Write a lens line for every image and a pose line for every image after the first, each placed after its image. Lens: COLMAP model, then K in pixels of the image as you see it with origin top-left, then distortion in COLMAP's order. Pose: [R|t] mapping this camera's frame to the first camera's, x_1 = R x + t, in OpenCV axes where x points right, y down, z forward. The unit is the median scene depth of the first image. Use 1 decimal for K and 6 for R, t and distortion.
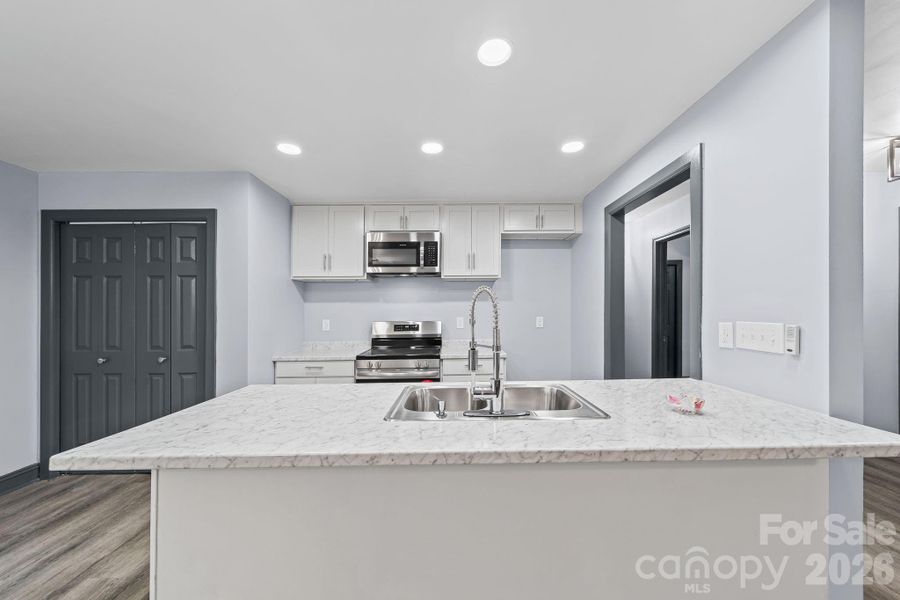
lens RADIAL K [[324.3, 0, 451.0], [0, 324.3, 306.6], [0, 0, 1]] dist [0.000746, -0.000464]
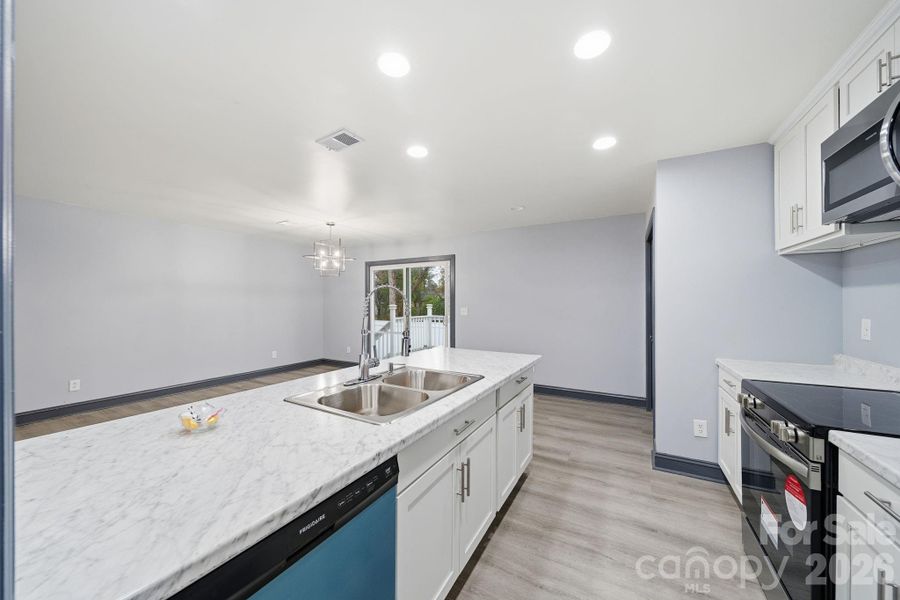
lens RADIAL K [[324.3, 0, 449.8], [0, 324.3, 301.9], [0, 0, 1]] dist [0.000746, -0.000464]
pose [[-0.492666, 0.005794, -0.870199, 0.424152], [0.007843, 0.999967, 0.002218, 0.006415], [0.870183, -0.005732, -0.492695, 0.741338]]
